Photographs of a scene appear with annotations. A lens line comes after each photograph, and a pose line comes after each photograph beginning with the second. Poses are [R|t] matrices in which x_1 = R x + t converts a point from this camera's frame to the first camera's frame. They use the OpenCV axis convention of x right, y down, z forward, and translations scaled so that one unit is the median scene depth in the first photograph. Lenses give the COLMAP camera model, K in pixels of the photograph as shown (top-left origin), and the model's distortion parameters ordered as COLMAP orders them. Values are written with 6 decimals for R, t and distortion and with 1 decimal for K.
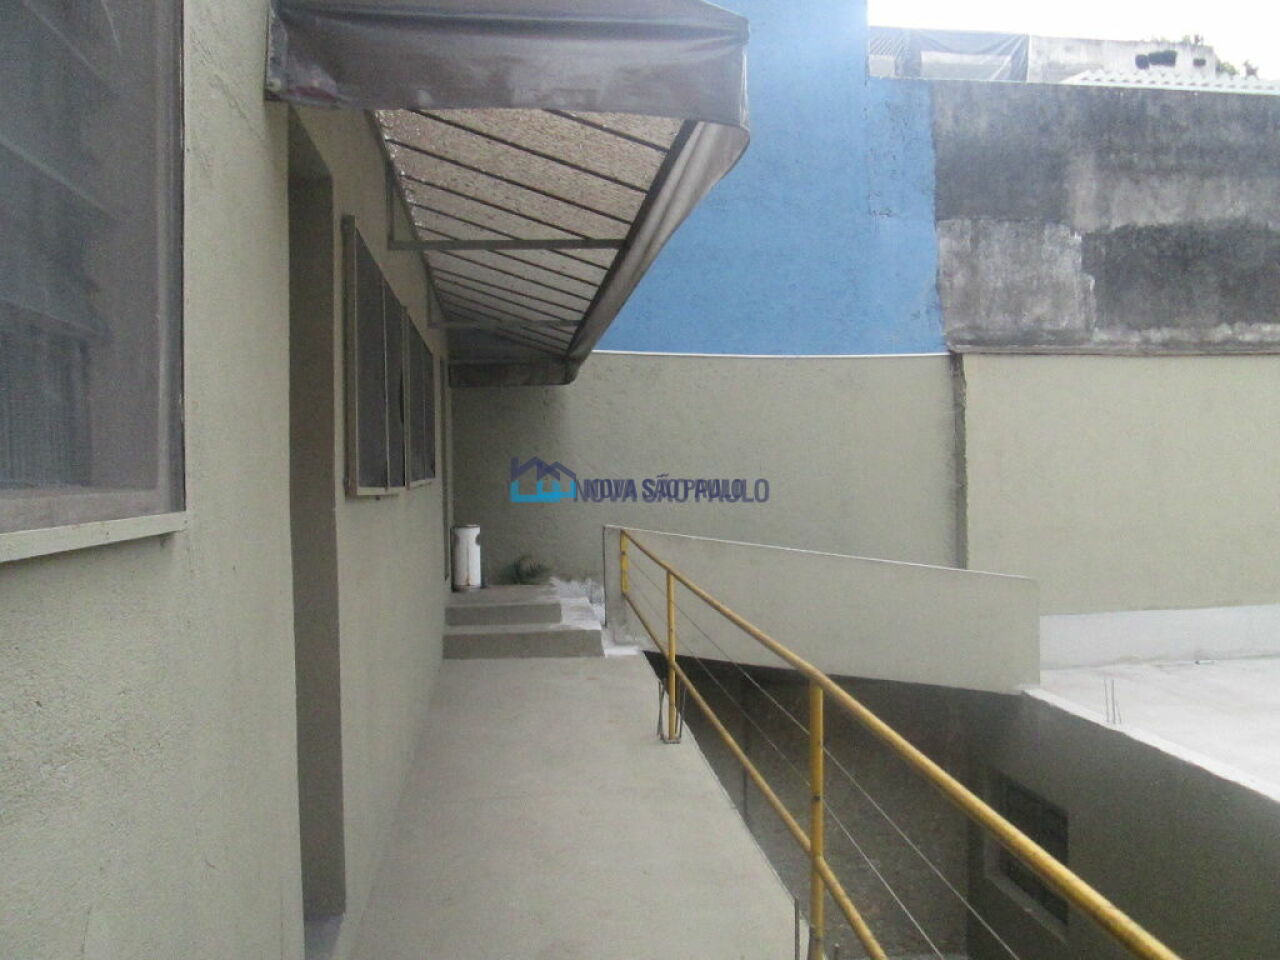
lens RADIAL K [[1068.8, 0, 640.0], [0, 1068.8, 480.0], [0, 0, 1]] dist [-0.089392, 0.076134]
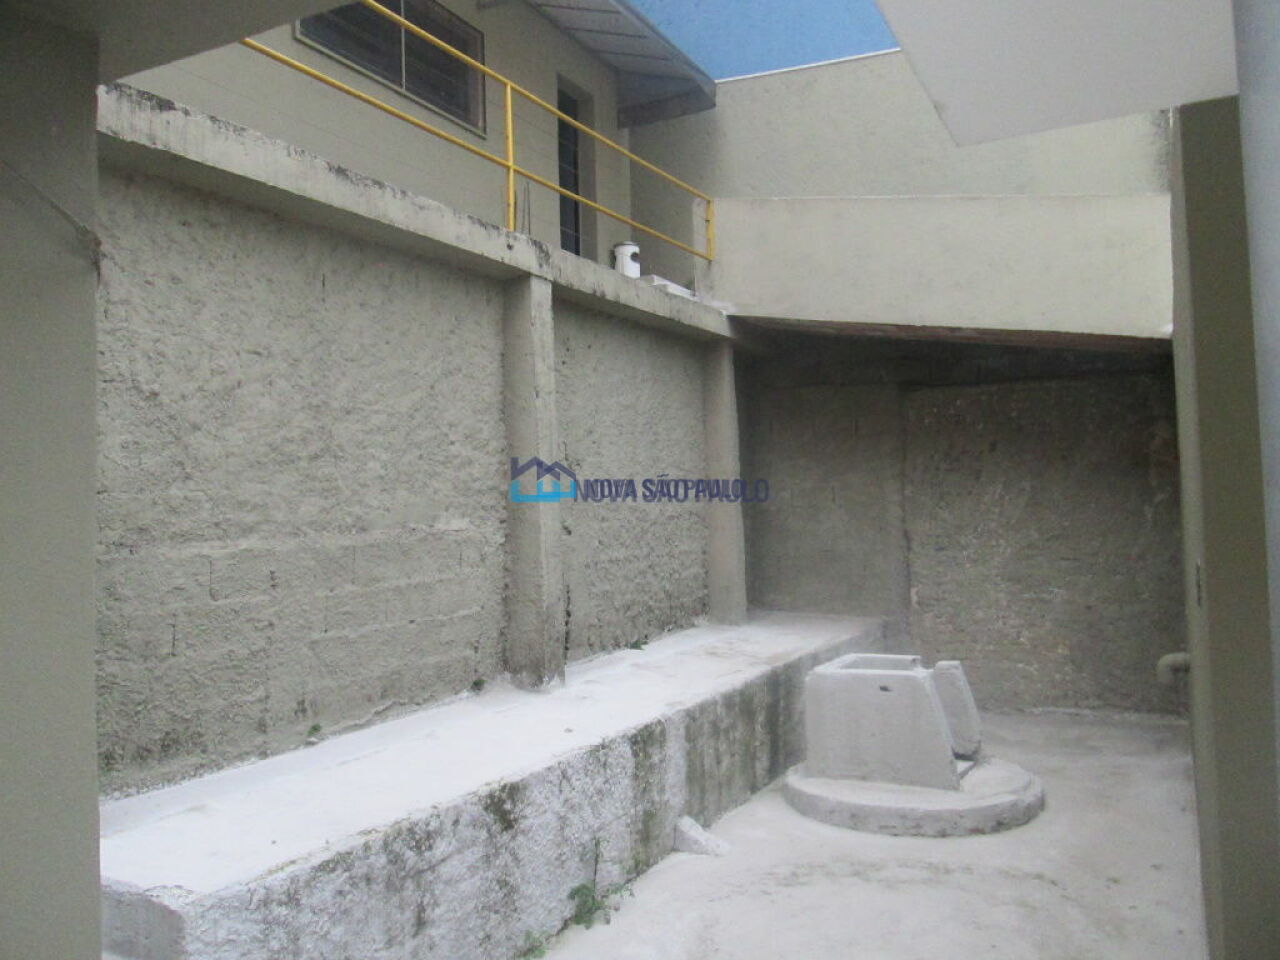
lens RADIAL K [[1068.8, 0, 640.0], [0, 1068.8, 480.0], [0, 0, 1]] dist [-0.089392, 0.076134]
pose [[0.833809, -0.029869, -0.551245, 0.402600], [0.011102, 0.999241, -0.037351, 0.293917], [0.551942, 0.025024, 0.833507, 0.103946]]
